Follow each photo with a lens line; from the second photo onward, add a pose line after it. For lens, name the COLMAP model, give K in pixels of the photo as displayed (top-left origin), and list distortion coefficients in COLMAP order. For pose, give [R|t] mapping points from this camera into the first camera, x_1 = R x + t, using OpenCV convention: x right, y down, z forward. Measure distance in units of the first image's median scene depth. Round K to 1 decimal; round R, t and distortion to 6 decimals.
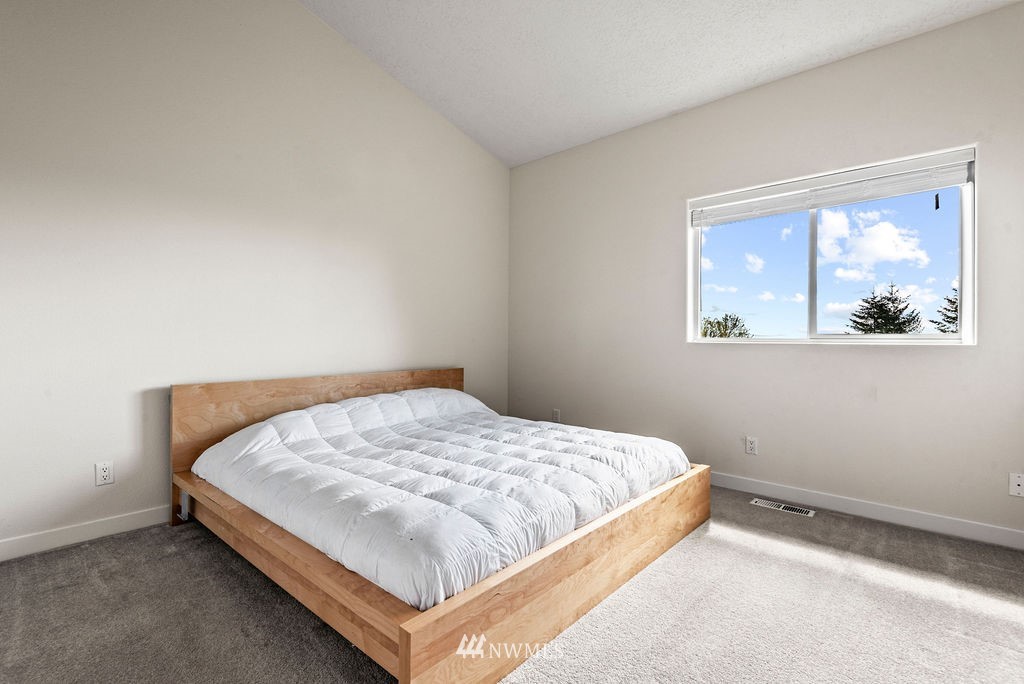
lens RADIAL K [[466.1, 0, 508.0], [0, 466.1, 344.6], [0, 0, 1]] dist [0.007061, -0.003590]
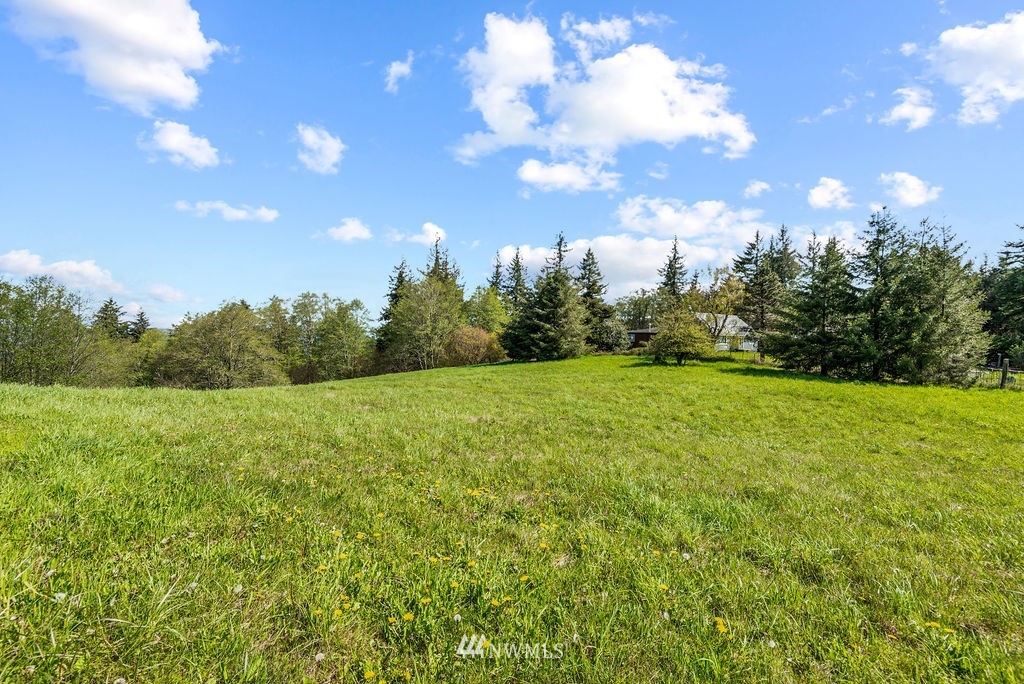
lens RADIAL K [[466.1, 0, 516.5], [0, 466.1, 341.1], [0, 0, 1]] dist [0.007061, -0.003590]
pose [[0.999967, -0.008088, -0.000958, 0.695715], [0.008091, 0.999963, 0.002776, -0.007990], [0.000936, -0.002784, 0.999996, 0.595097]]
